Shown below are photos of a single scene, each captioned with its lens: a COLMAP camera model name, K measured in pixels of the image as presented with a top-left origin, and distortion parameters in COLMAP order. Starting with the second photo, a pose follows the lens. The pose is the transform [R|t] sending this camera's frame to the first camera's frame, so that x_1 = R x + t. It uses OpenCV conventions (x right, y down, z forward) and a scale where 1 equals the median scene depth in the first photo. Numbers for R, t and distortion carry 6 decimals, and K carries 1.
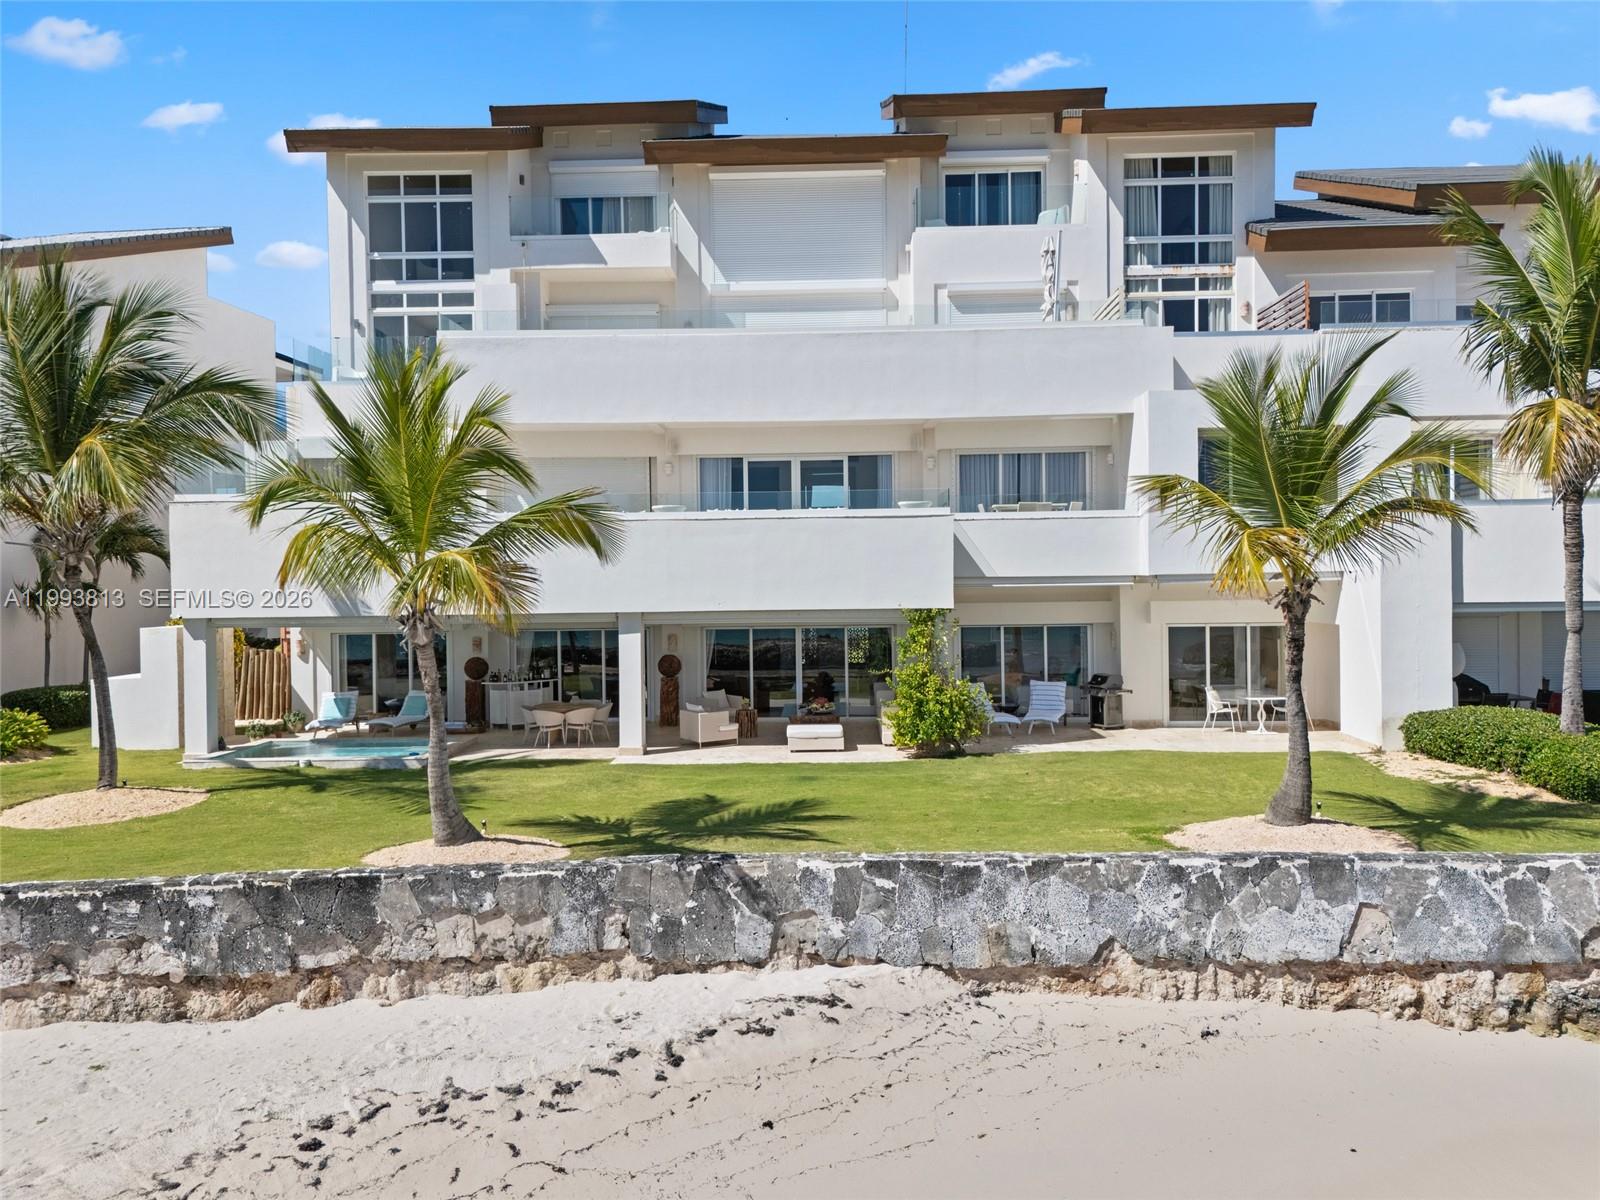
lens RADIAL K [[1108.3, 0, 789.3], [0, 1108.3, 601.9], [0, 0, 1]] dist [0.050354, -0.002002]
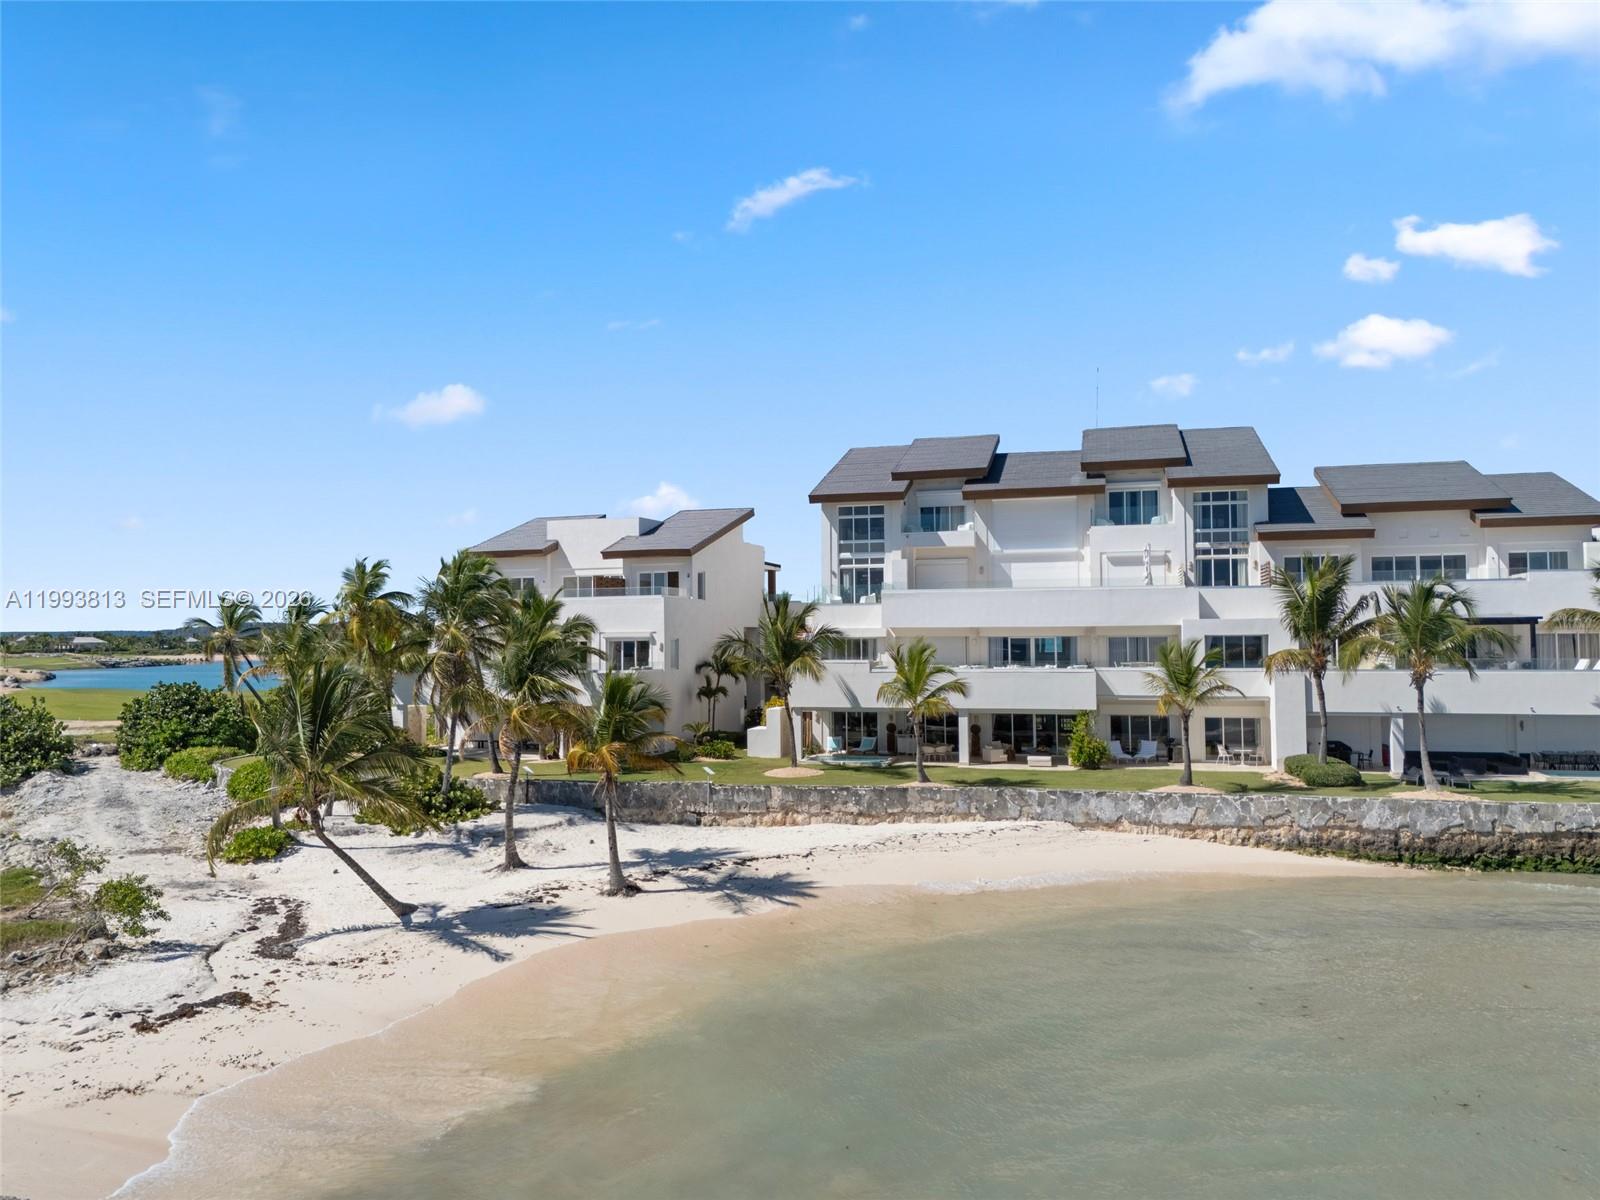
lens RADIAL K [[1108.3, 0, 789.3], [0, 1108.3, 601.9], [0, 0, 1]] dist [0.050354, -0.002002]
pose [[0.973496, -0.003524, -0.228676, 0.048896], [-0.007345, 0.998884, -0.046663, -0.111121], [0.228585, 0.047106, 0.972384, -1.549681]]
